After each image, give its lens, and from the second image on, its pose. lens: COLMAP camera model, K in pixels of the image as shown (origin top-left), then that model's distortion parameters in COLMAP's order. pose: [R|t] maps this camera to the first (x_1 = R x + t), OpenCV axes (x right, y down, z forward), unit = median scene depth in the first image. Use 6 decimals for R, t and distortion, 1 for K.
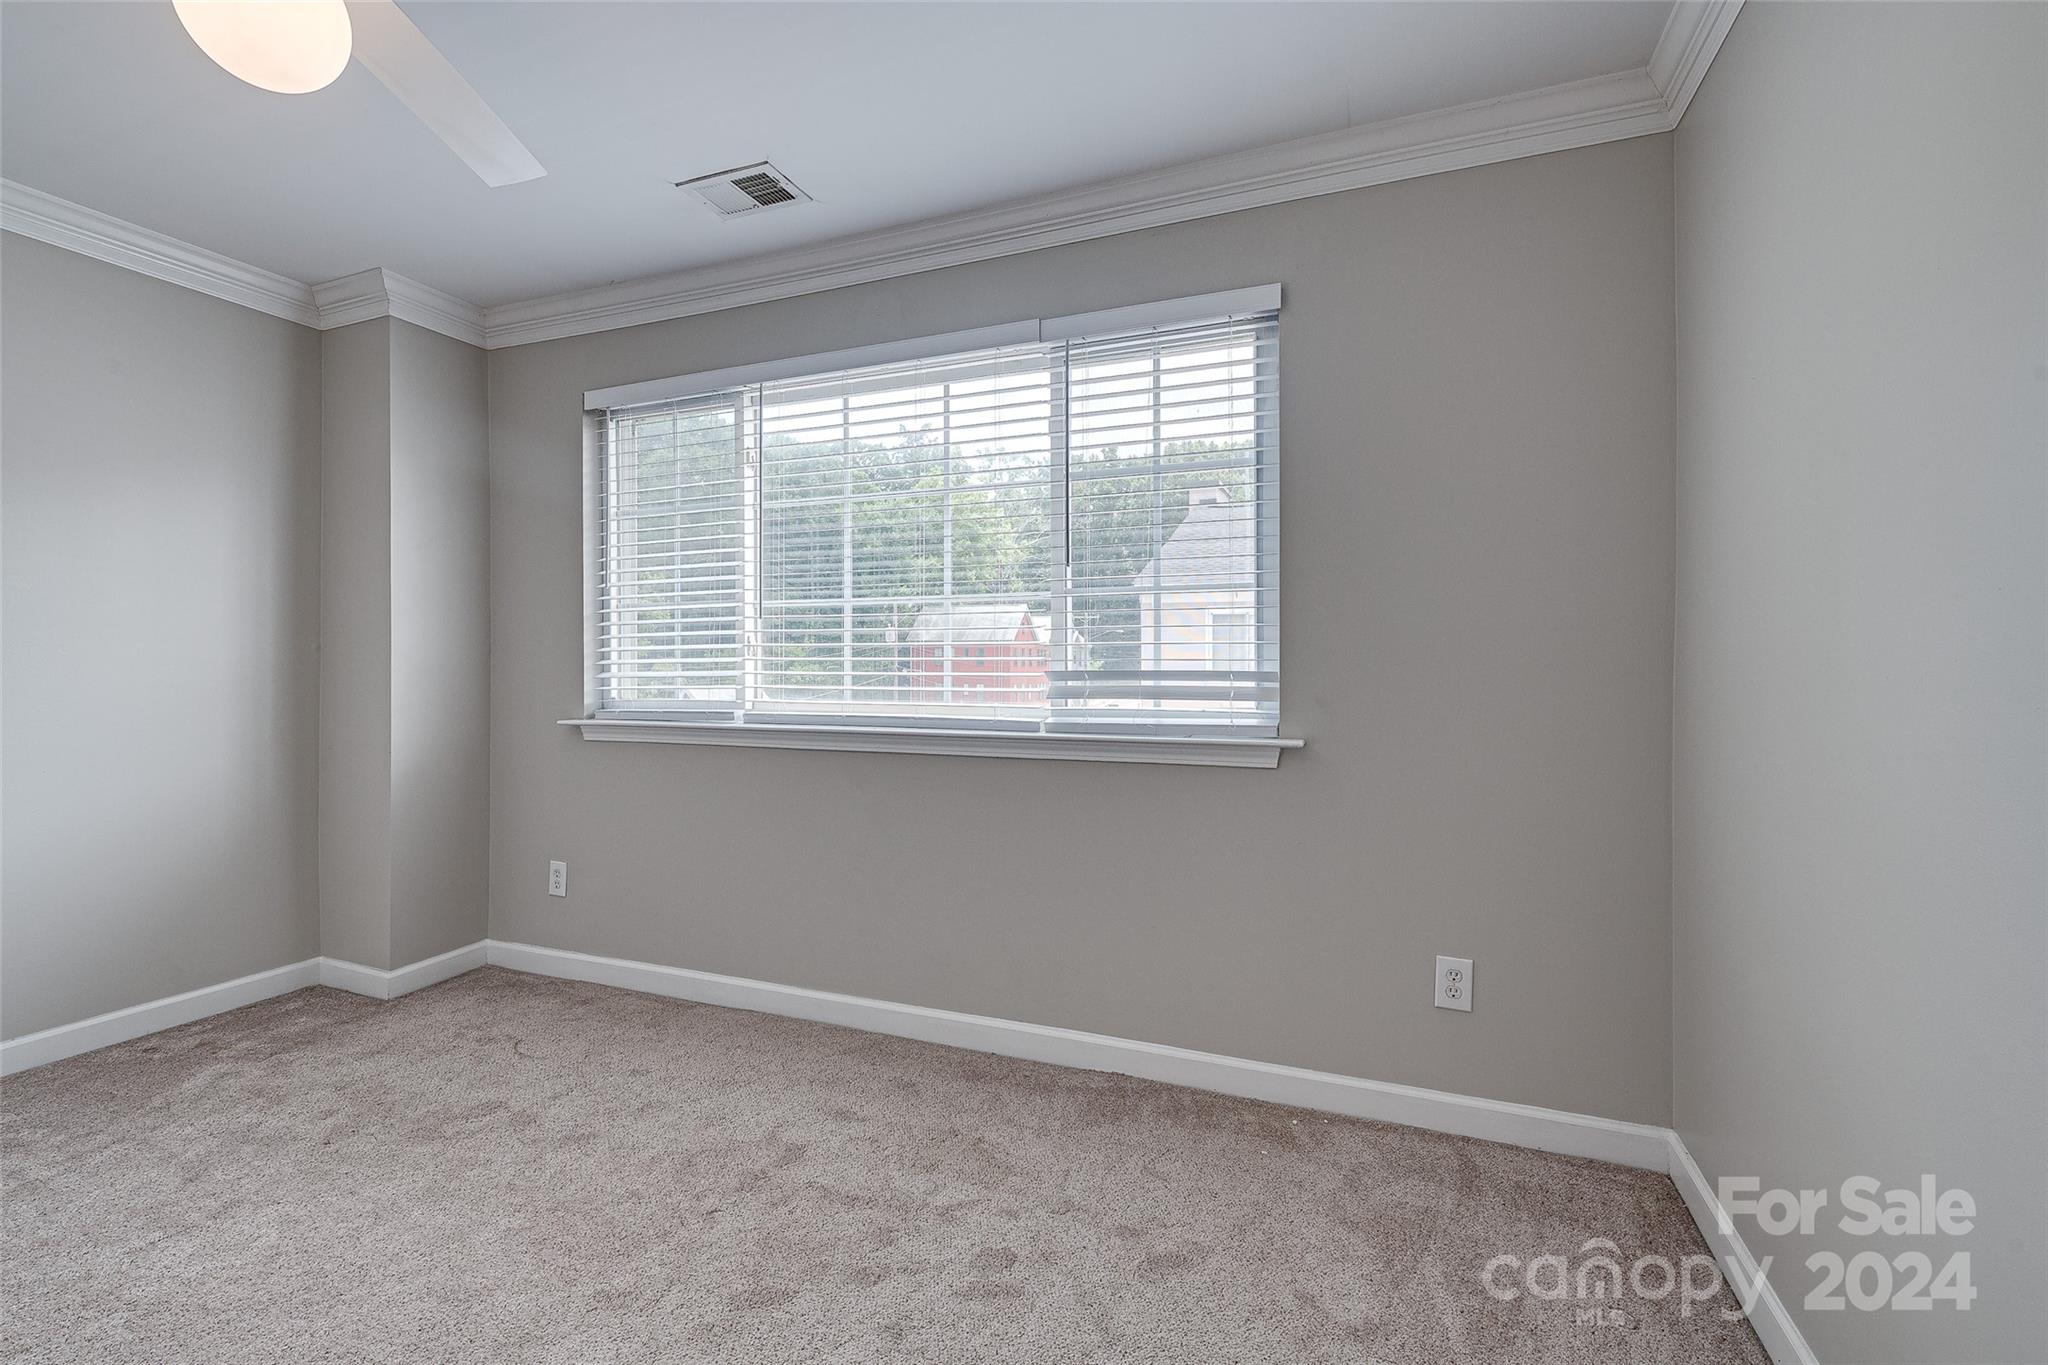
lens RADIAL K [[878.4, 0, 1009.2], [0, 878.4, 670.9], [0, 0, 1]] dist [0.017009, -0.009056]
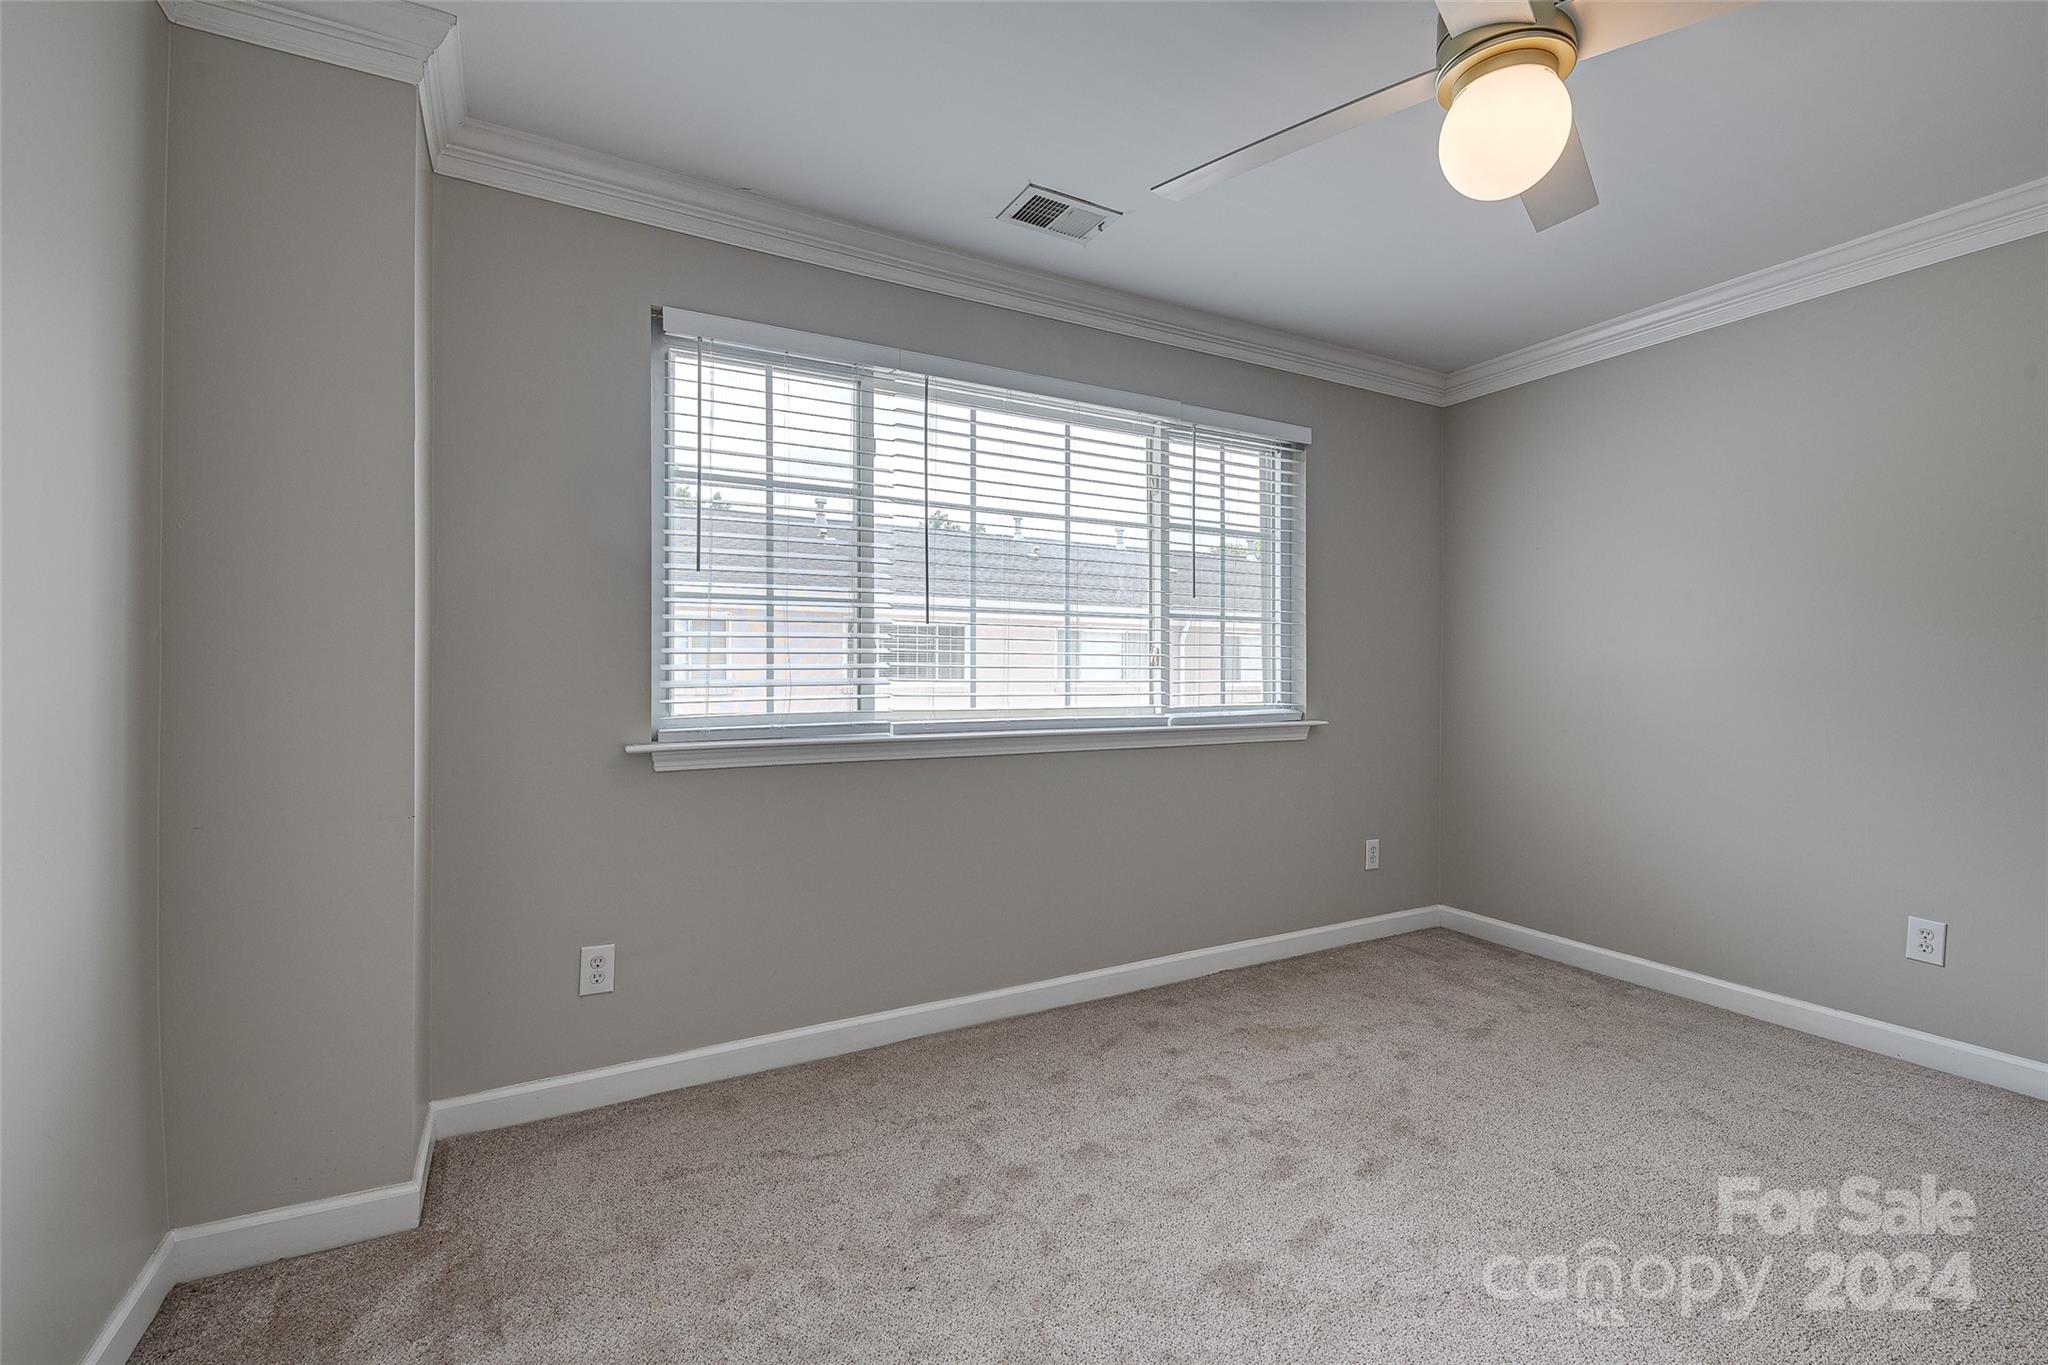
lens RADIAL K [[878.4, 0, 1035.9], [0, 878.4, 674.9], [0, 0, 1]] dist [0.017009, -0.009056]
pose [[0.628188, -0.003217, 0.778055, -1.133719], [-0.003625, 0.999968, 0.007062, -0.012579], [-0.778053, -0.007257, 0.628157, 0.371723]]
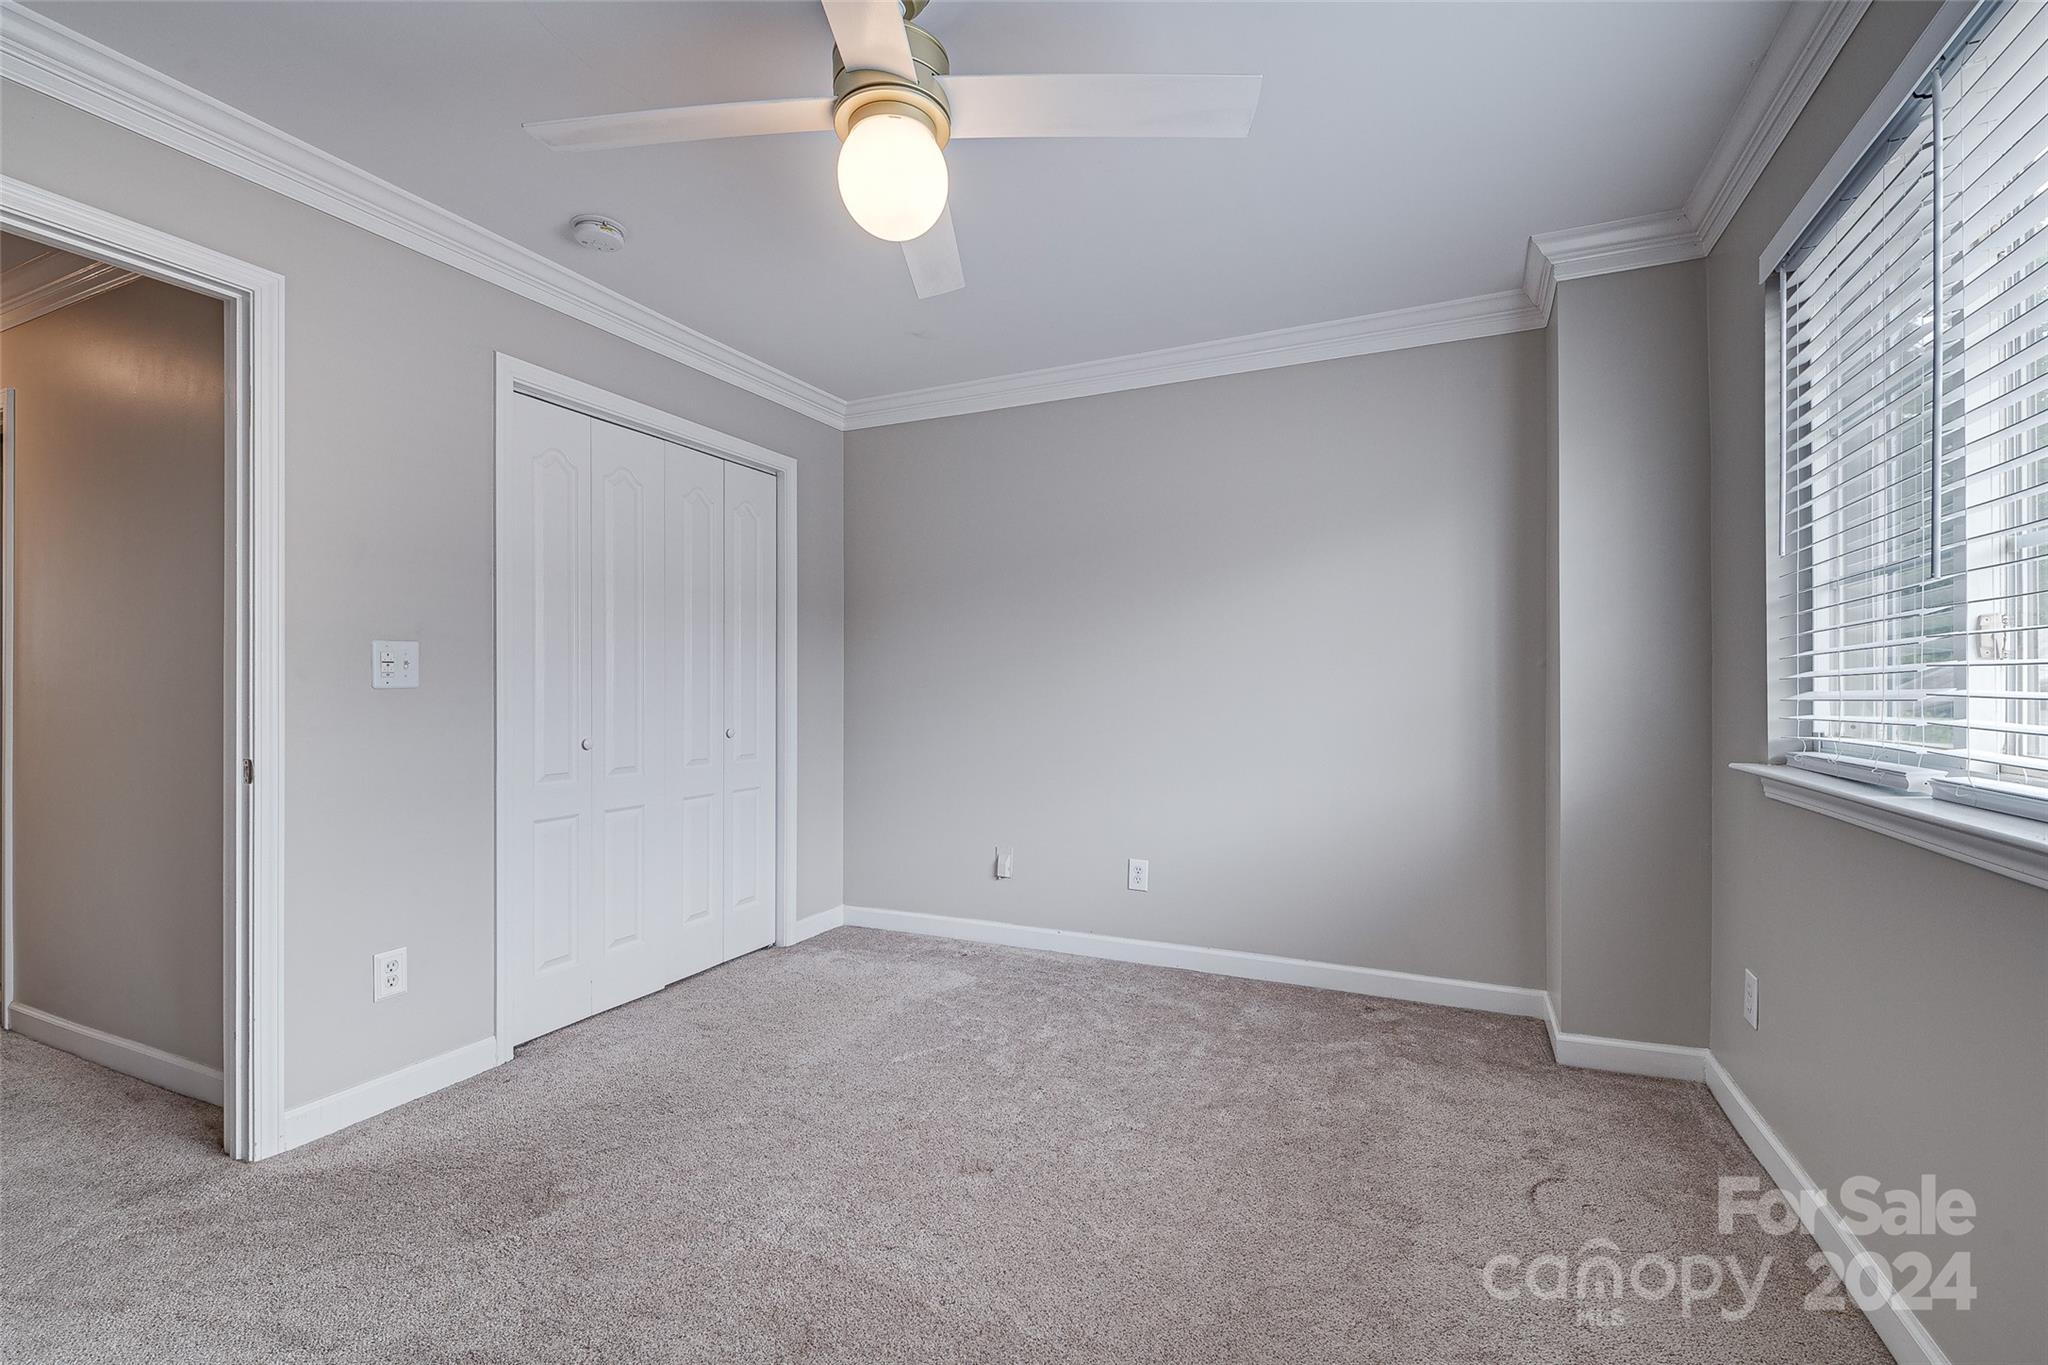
lens RADIAL K [[878.4, 0, 1020.4], [0, 878.4, 689.5], [0, 0, 1]] dist [0.017009, -0.009056]
pose [[-0.034699, 0.002664, -0.999394, 0.241147], [0.002254, 0.999994, 0.002587, -0.003254], [0.999395, -0.002163, -0.034705, 0.632126]]
